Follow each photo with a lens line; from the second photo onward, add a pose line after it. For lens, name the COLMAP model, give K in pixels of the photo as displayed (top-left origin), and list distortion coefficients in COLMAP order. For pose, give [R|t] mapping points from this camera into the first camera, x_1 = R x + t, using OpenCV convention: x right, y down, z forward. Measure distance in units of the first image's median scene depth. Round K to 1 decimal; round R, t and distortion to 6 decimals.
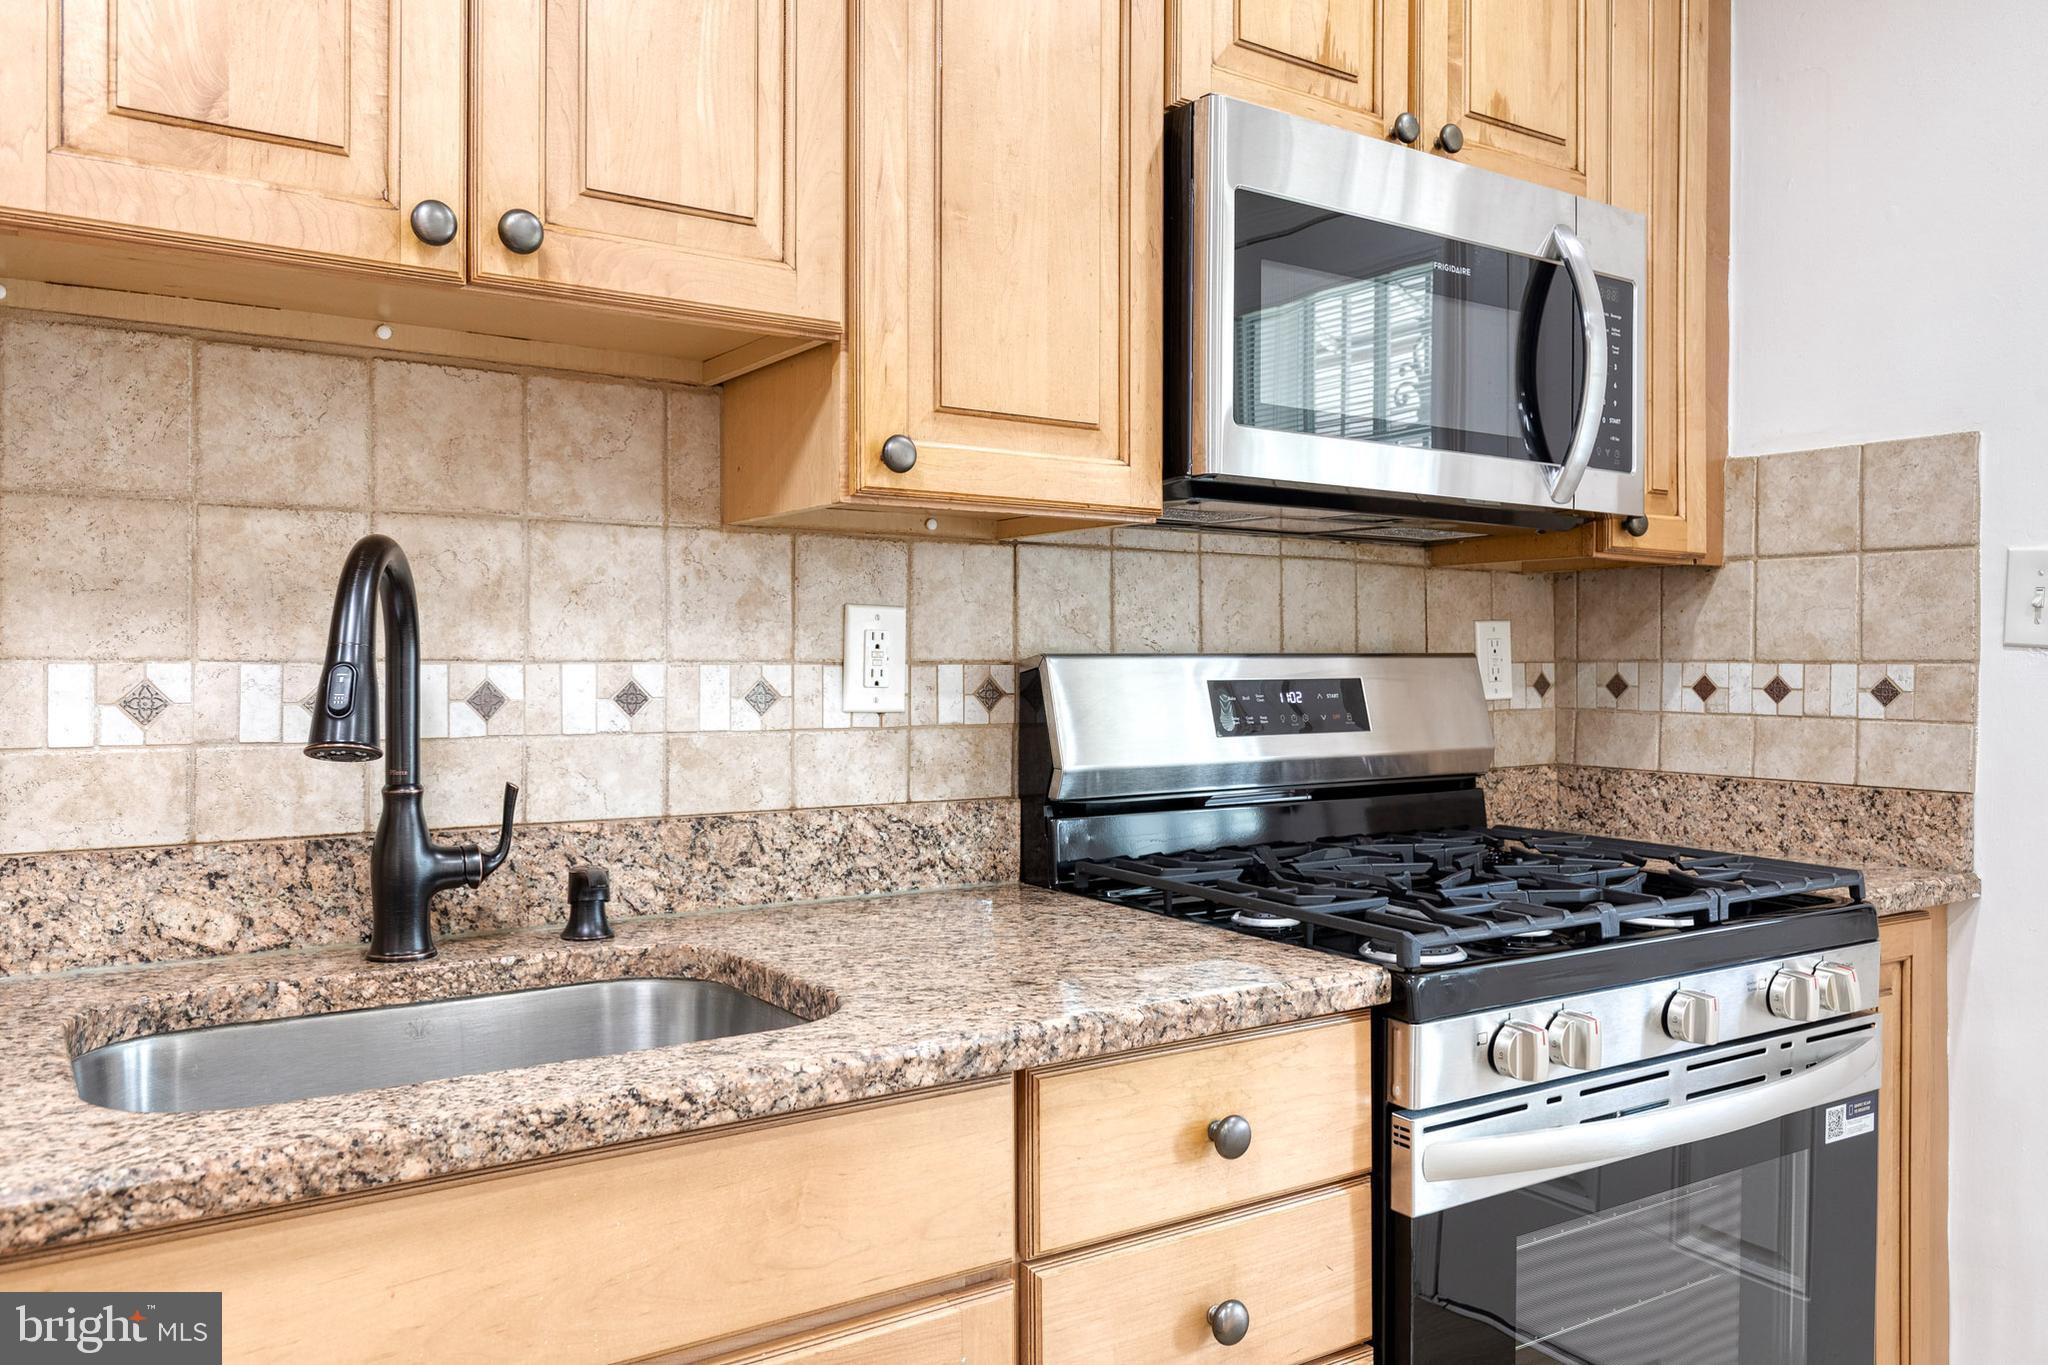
lens RADIAL K [[1548.8, 0, 1059.9], [0, 1548.8, 662.8], [0, 0, 1]] dist [0.005863, 0.001396]
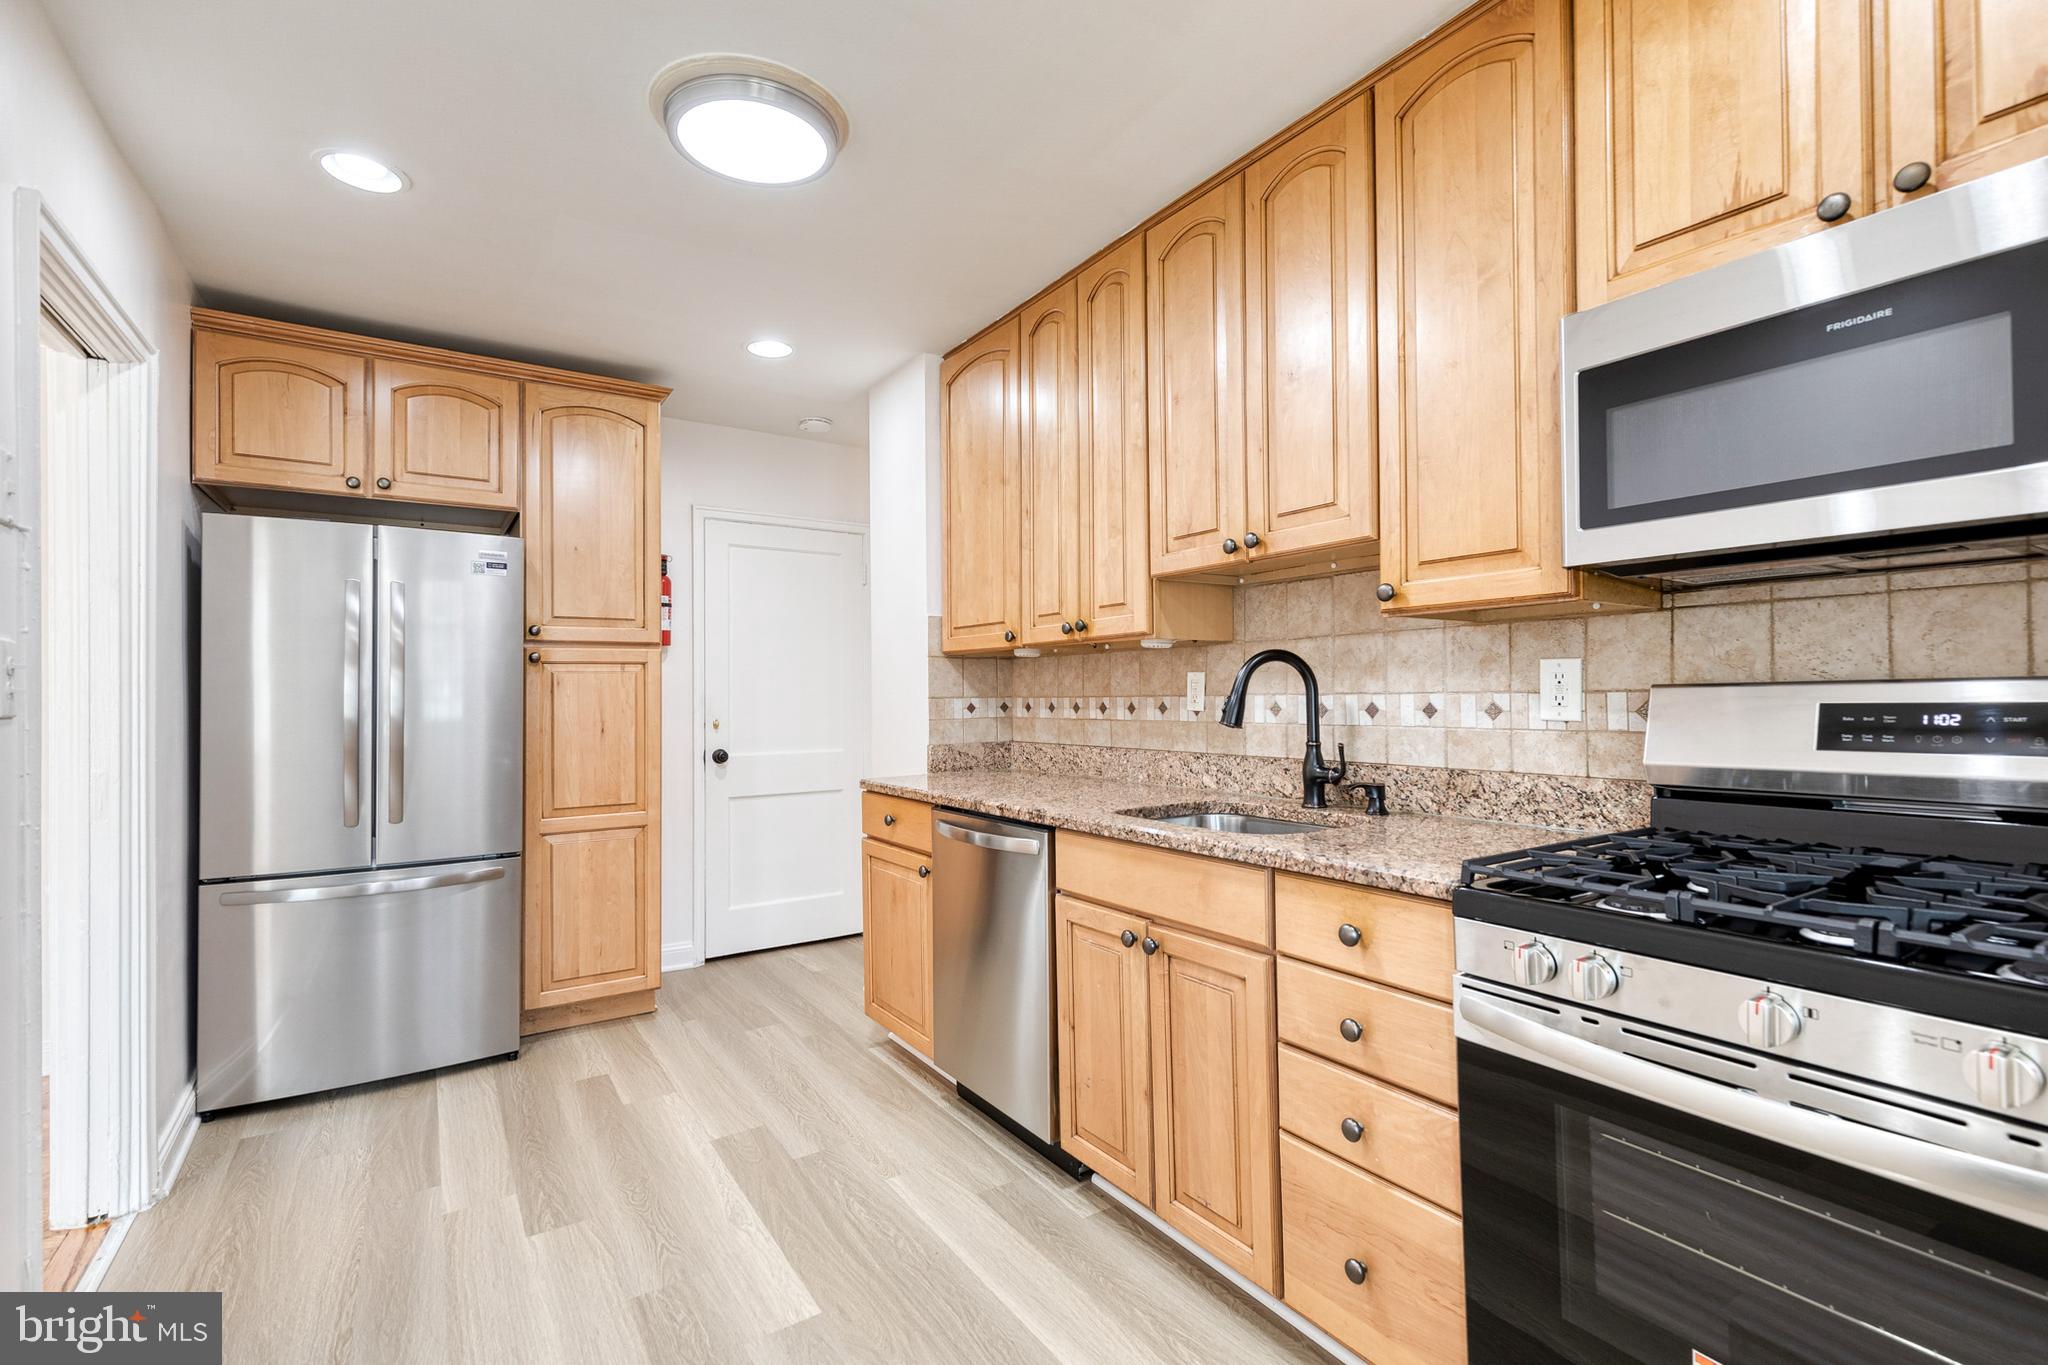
lens RADIAL K [[920.6, 0, 1024.0], [0, 920.6, 682.5], [0, 0, 1]] dist [0.002229, -0.000033]
pose [[-0.025273, -0.018259, -0.999514, 0.937790], [0.010141, 0.999777, -0.018520, 0.002477], [0.999629, -0.010604, -0.025082, 0.451408]]
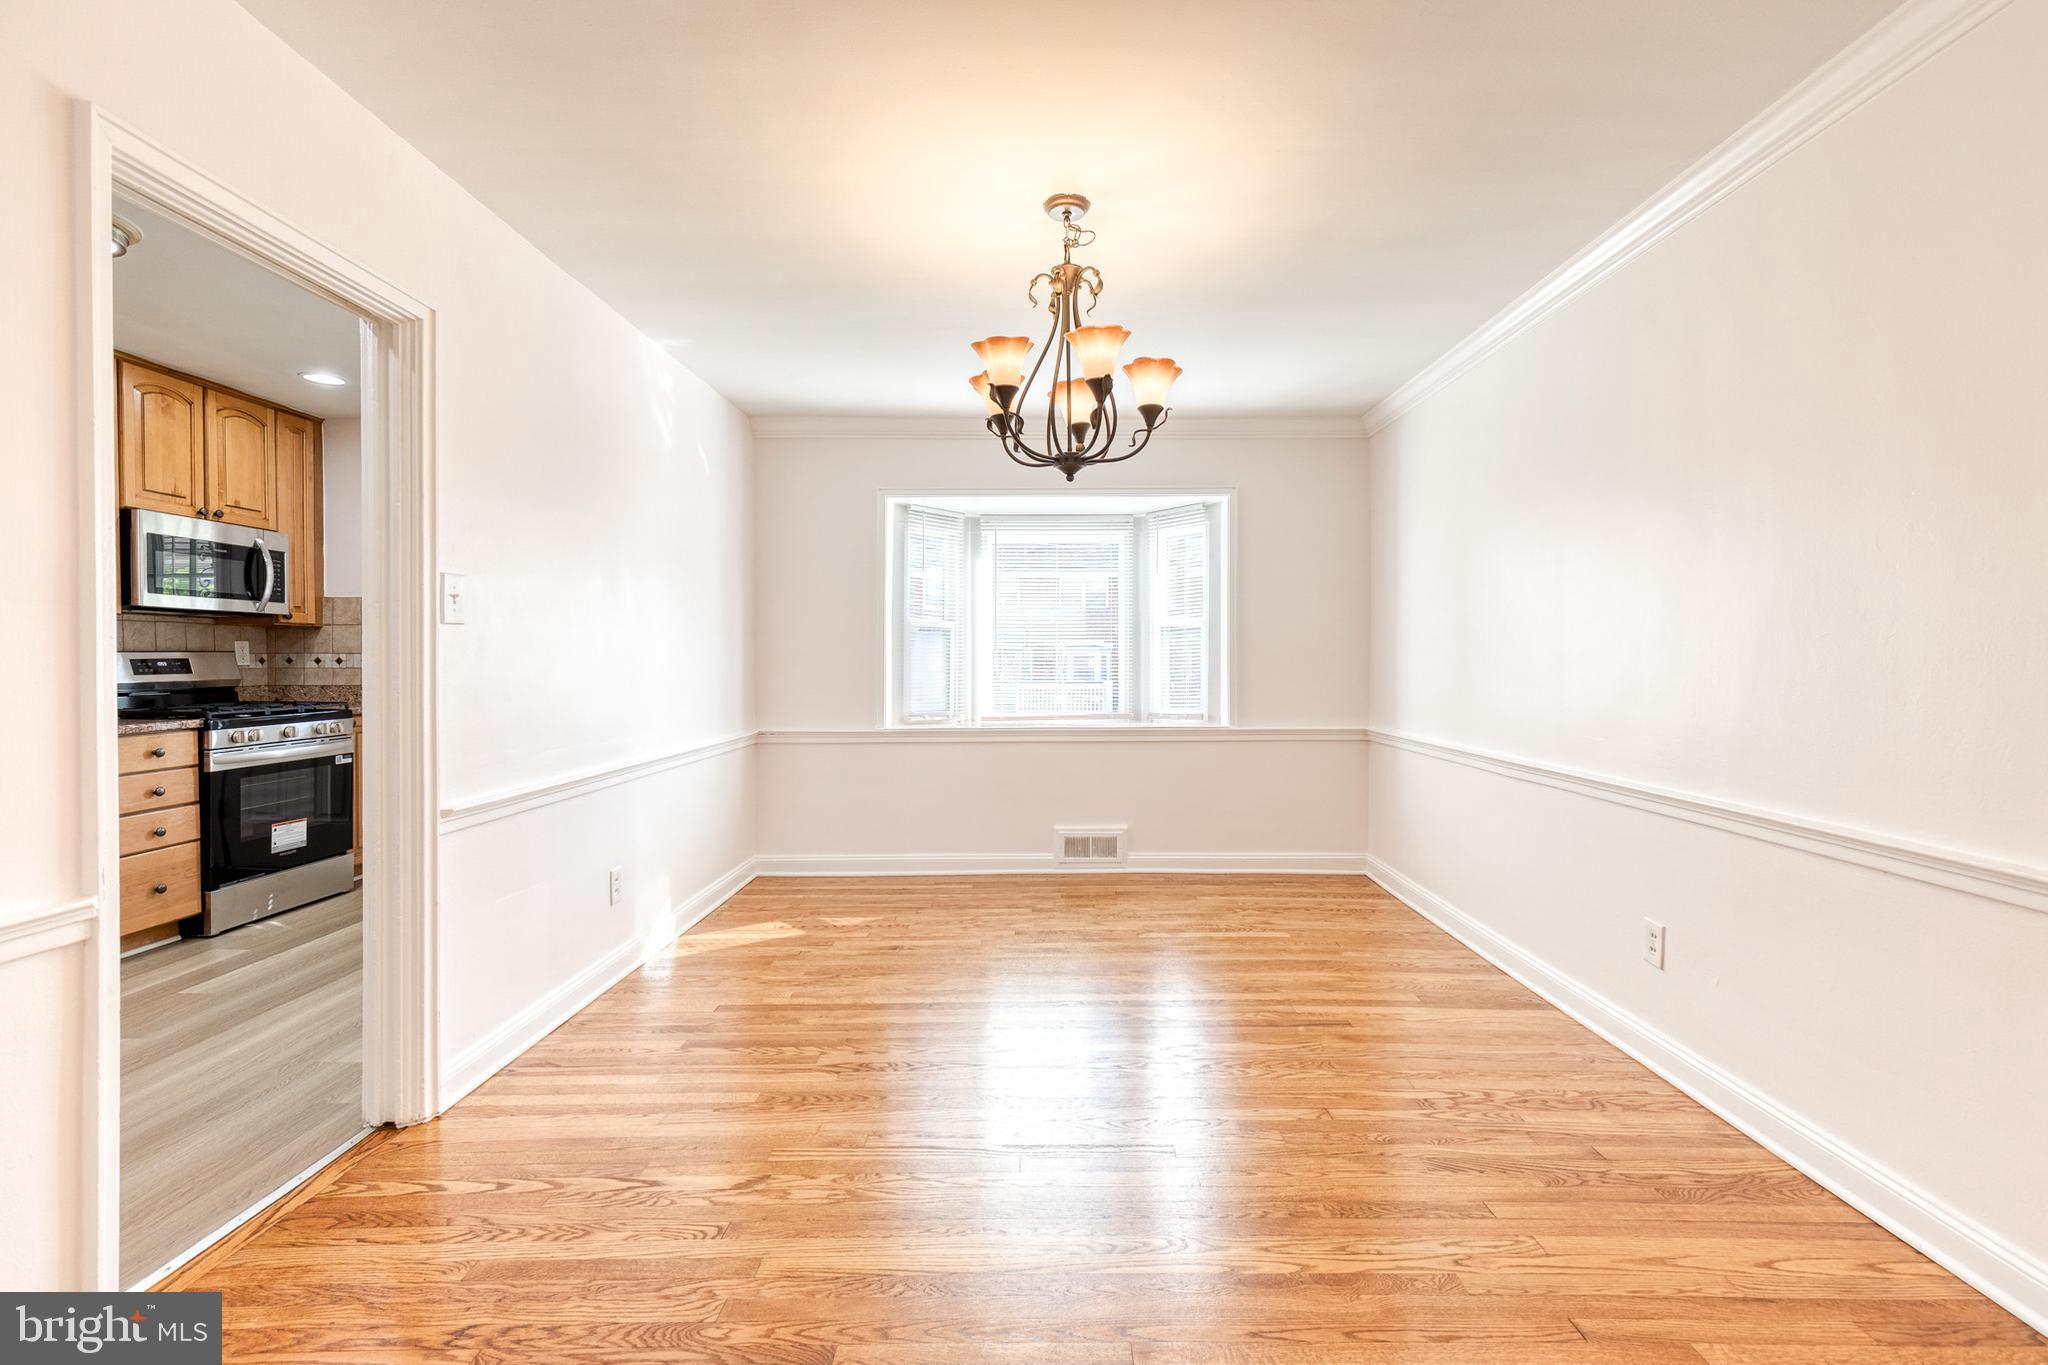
lens RADIAL K [[926.2, 0, 1033.9], [0, 926.2, 669.7], [0, 0, 1]] dist [0.014808, -0.000477]
pose [[0.586488, -0.014336, 0.809831, -0.467313], [0.003036, 0.999875, 0.015501, 0.010781], [-0.809952, -0.006632, 0.586458, -2.082167]]
